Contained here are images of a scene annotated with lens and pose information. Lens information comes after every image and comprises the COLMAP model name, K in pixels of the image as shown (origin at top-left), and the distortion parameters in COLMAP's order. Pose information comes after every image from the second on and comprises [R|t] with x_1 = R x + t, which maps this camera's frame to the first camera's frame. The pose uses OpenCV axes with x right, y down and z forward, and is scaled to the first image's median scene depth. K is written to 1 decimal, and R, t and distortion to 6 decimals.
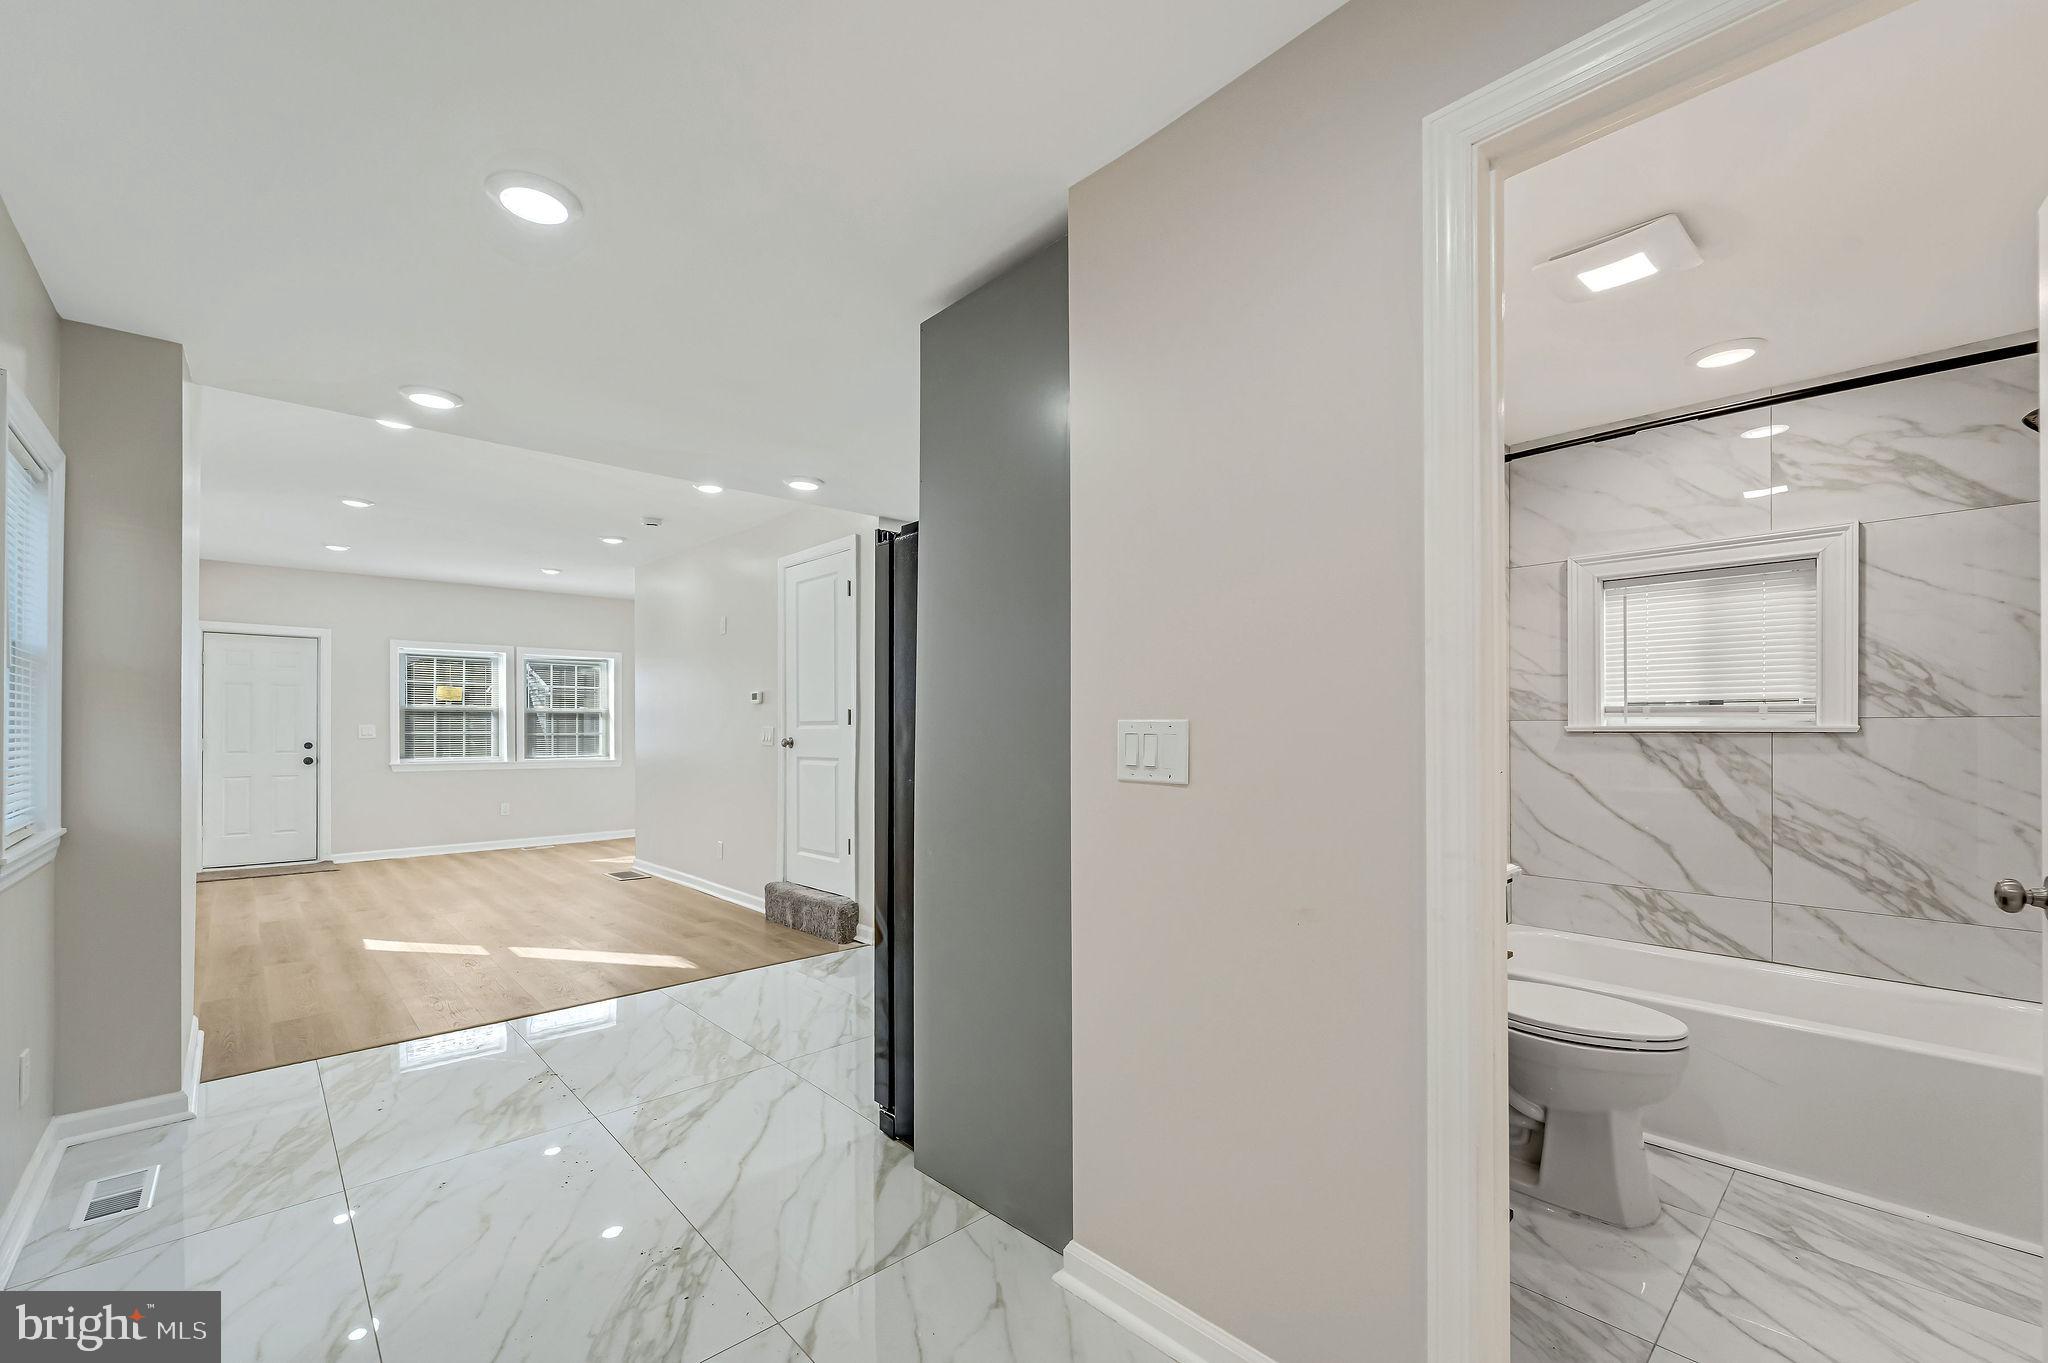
lens RADIAL K [[863.0, 0, 1028.3], [0, 863.0, 731.1], [0, 0, 1]] dist [0.001084, 0.000224]
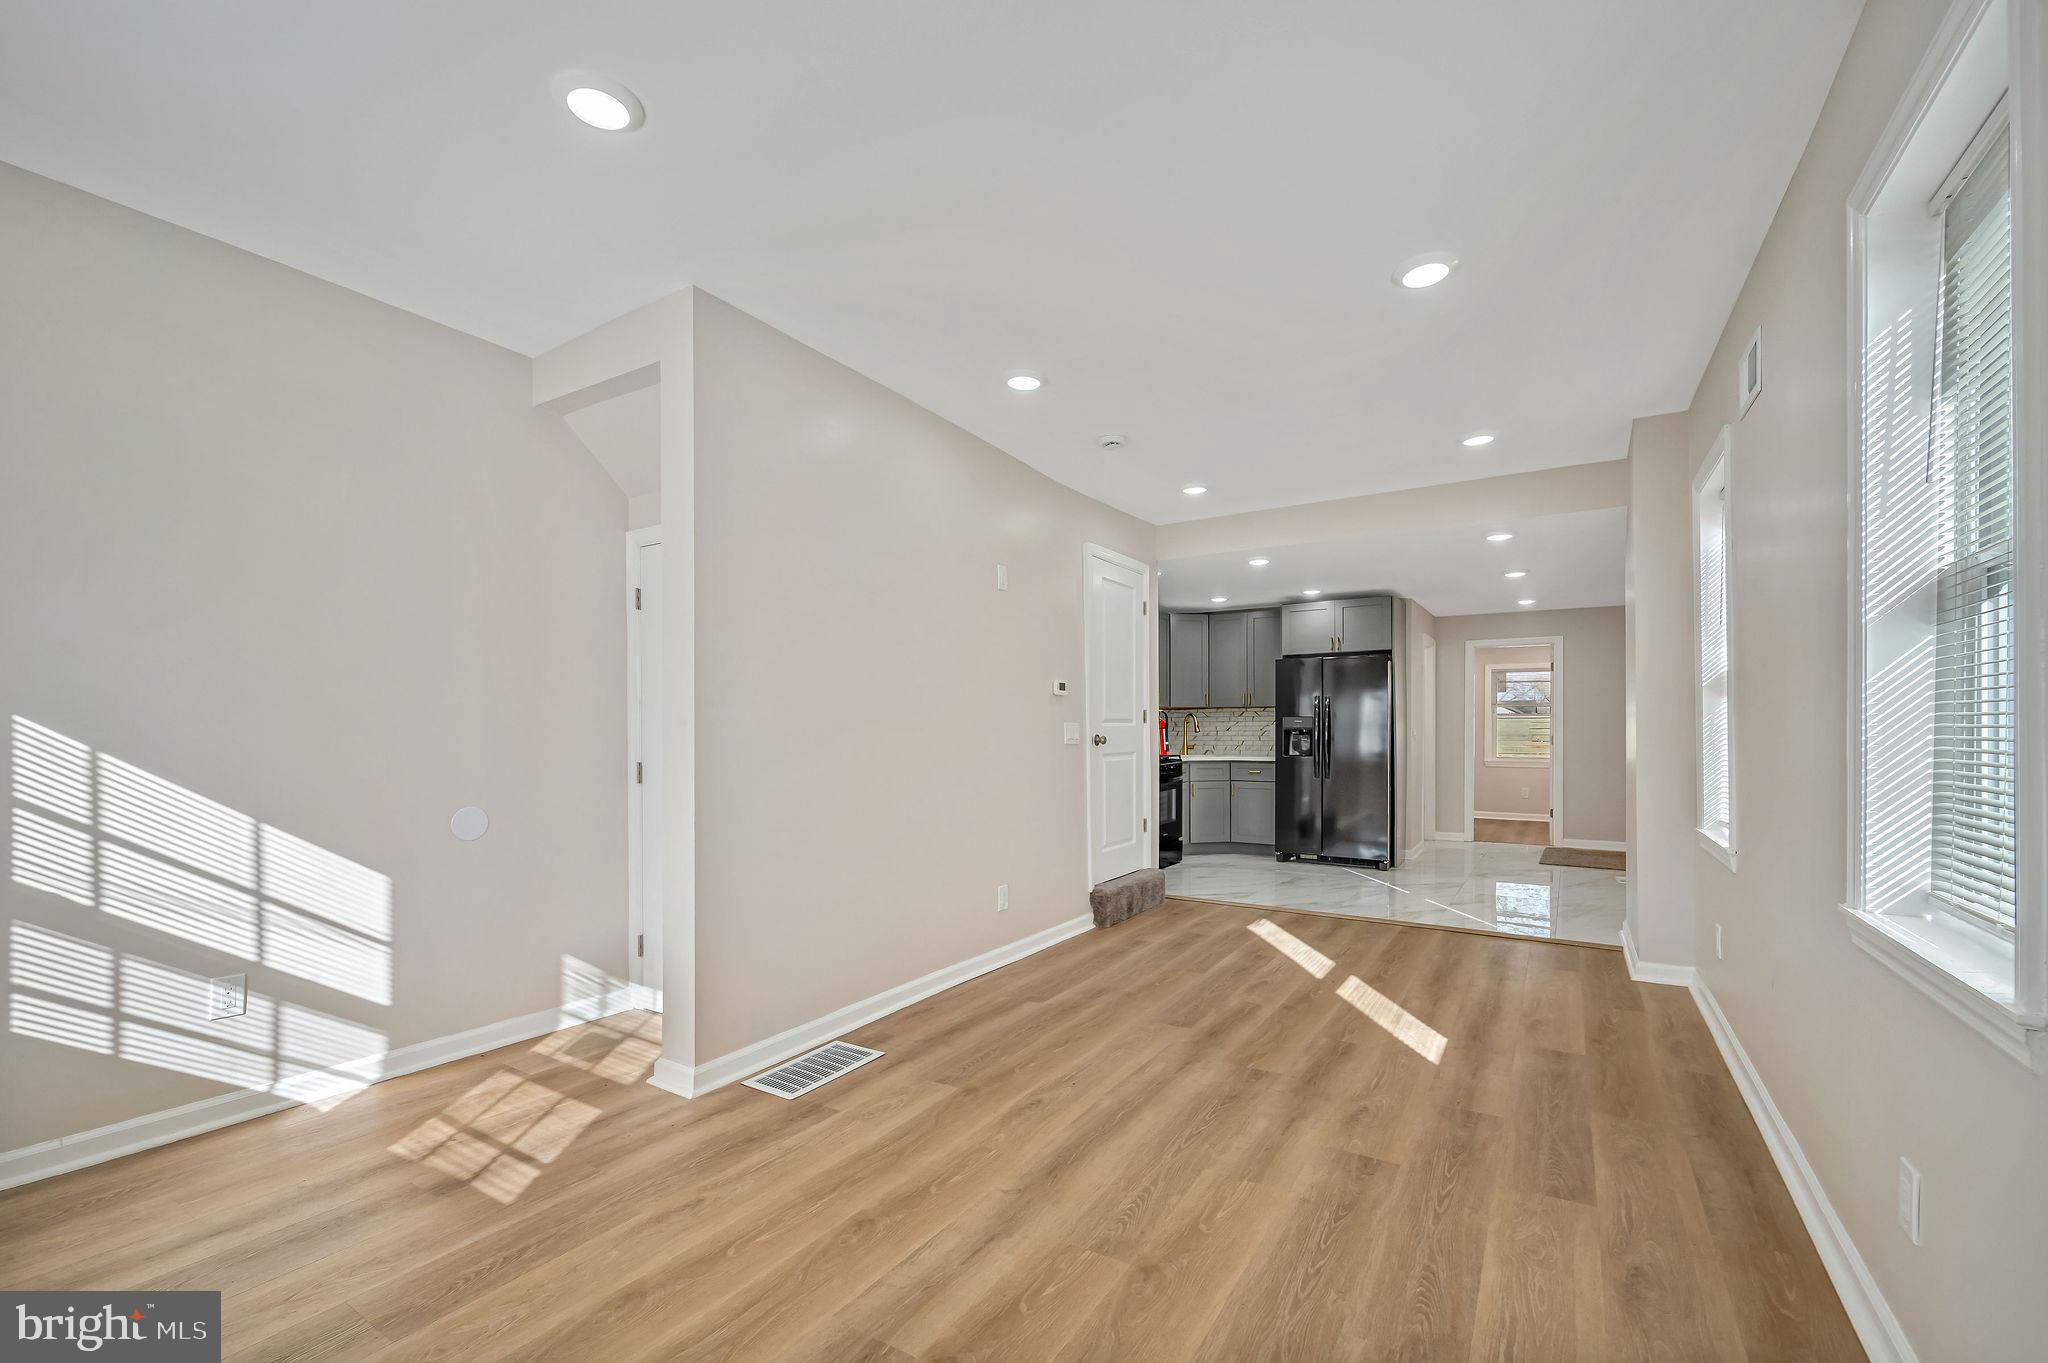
lens RADIAL K [[863.0, 0, 1028.3], [0, 863.0, 731.1], [0, 0, 1]] dist [0.001084, 0.000224]
pose [[-0.262532, 0.007246, 0.964896, -0.914785], [0.010469, 0.999934, -0.004661, 0.005103], [-0.964867, 0.008878, -0.262591, 1.018799]]
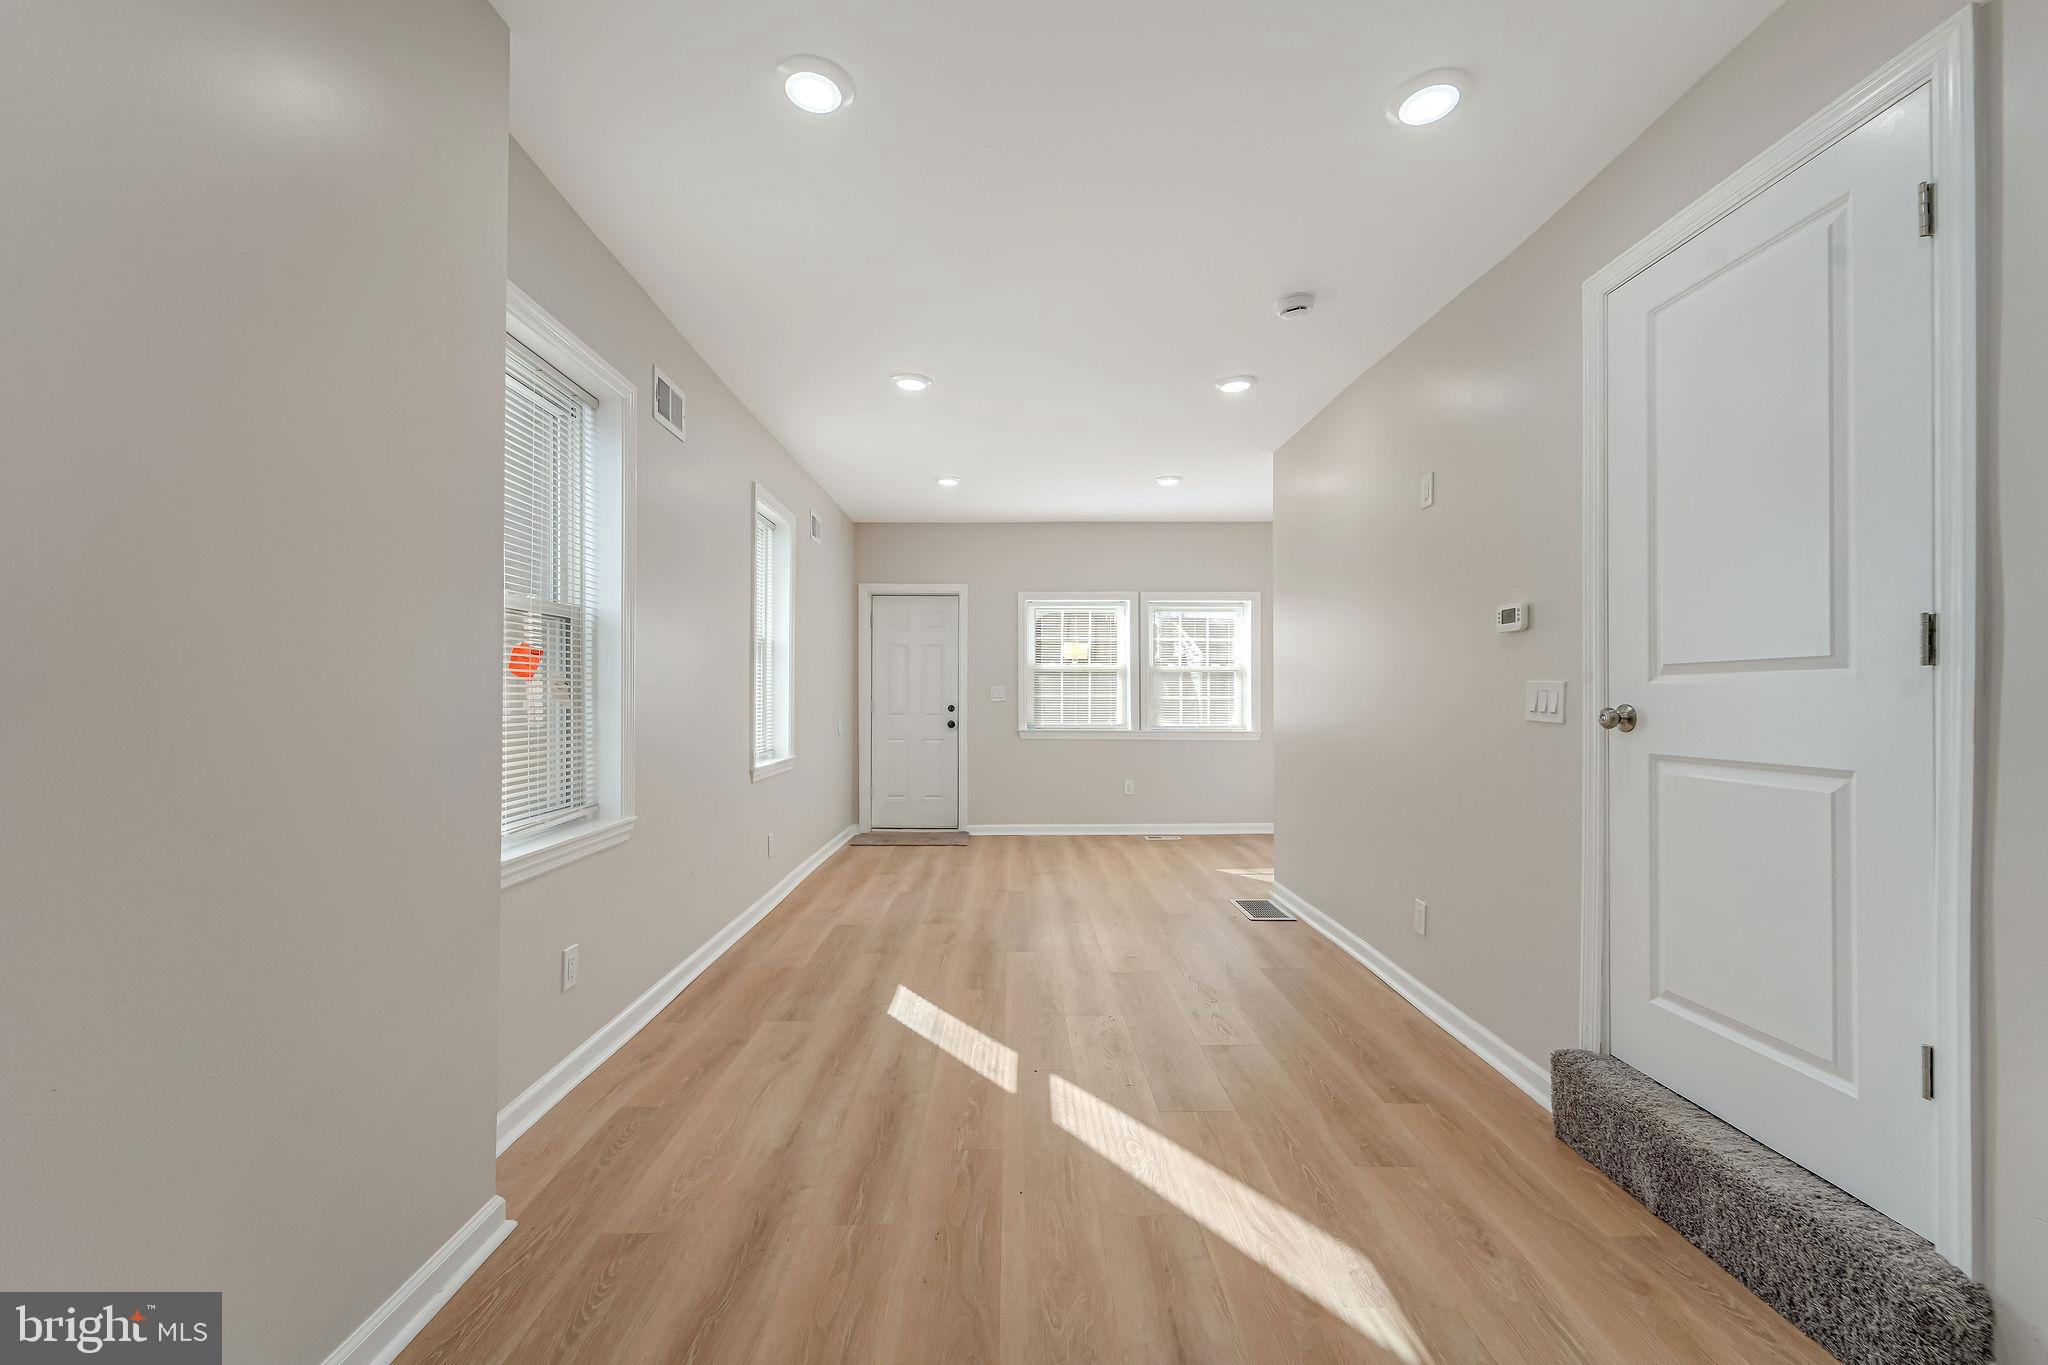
lens RADIAL K [[818.0, 0, 1022.5], [0, 818.0, 689.9], [0, 0, 1]] dist [0.000132, 0.000029]
pose [[0.738371, -0.003517, -0.674386, -0.171816], [-0.001620, 0.999974, -0.006988, 0.002534], [0.674393, 0.006252, 0.738346, 0.401600]]
